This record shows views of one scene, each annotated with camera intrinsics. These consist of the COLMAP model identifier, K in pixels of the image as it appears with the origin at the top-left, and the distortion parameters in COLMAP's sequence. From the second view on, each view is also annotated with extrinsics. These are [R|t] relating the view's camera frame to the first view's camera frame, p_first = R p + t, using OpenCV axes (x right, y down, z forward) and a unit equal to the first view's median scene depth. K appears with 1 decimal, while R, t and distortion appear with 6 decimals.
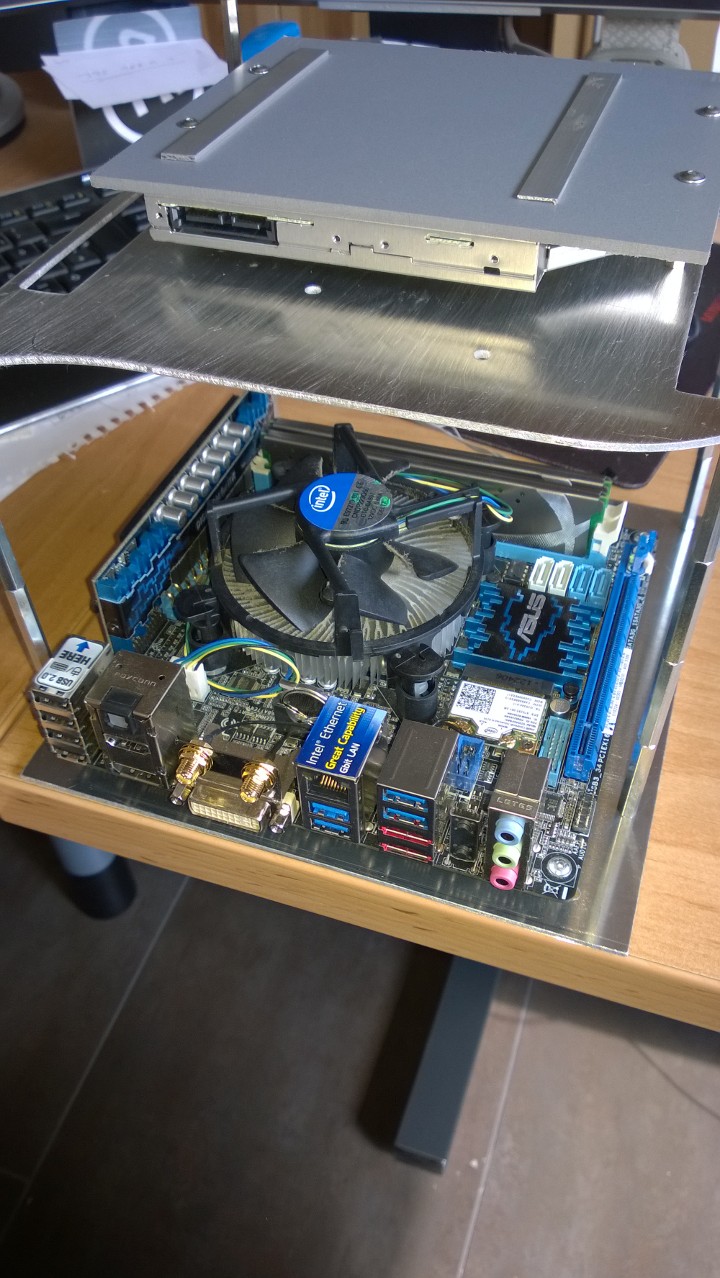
lens RADIAL K [[988.5, 0, 360.0], [0, 988.5, 639.0], [0, 0, 1]] dist [0.009694, -0.074416]
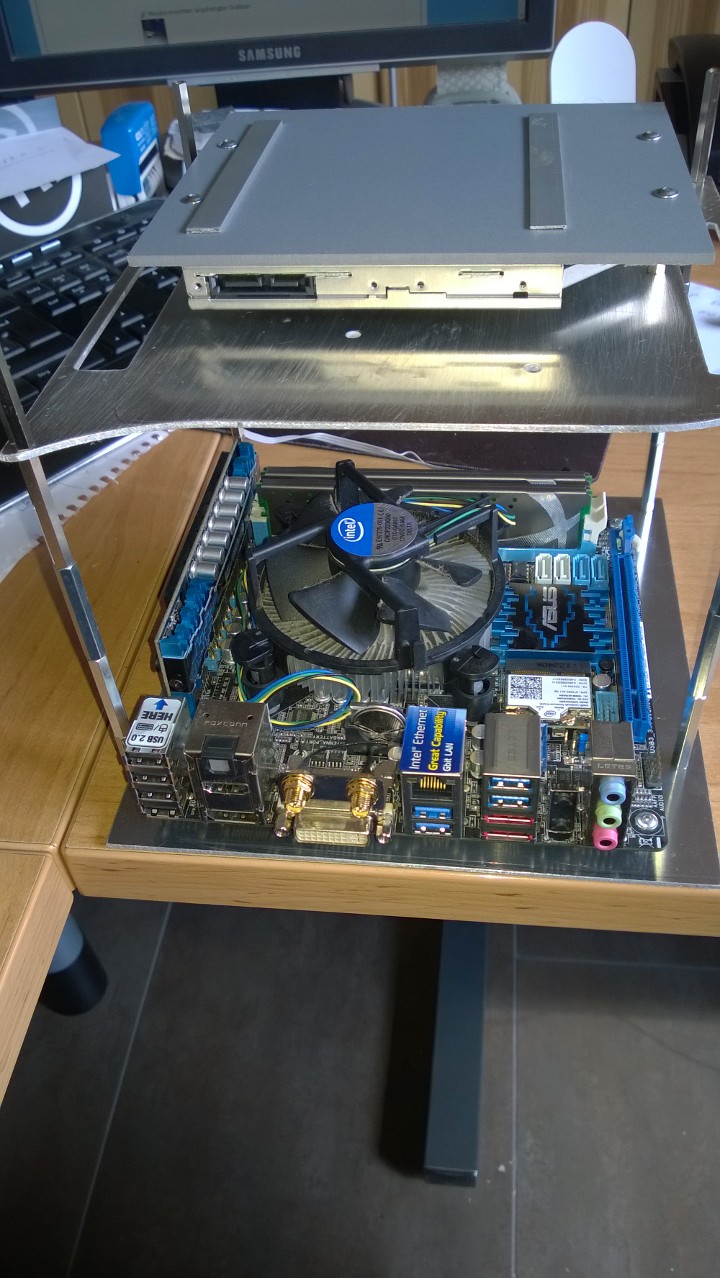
lens RADIAL K [[978.3, 0, 360.0], [0, 978.3, 639.0], [0, 0, 1]] dist [0.027069, -0.098154]
pose [[0.976762, -0.172372, 0.127374, -0.187774], [0.178095, 0.983393, -0.034918, 0.012709], [-0.119240, 0.056792, 0.991240, -0.041924]]
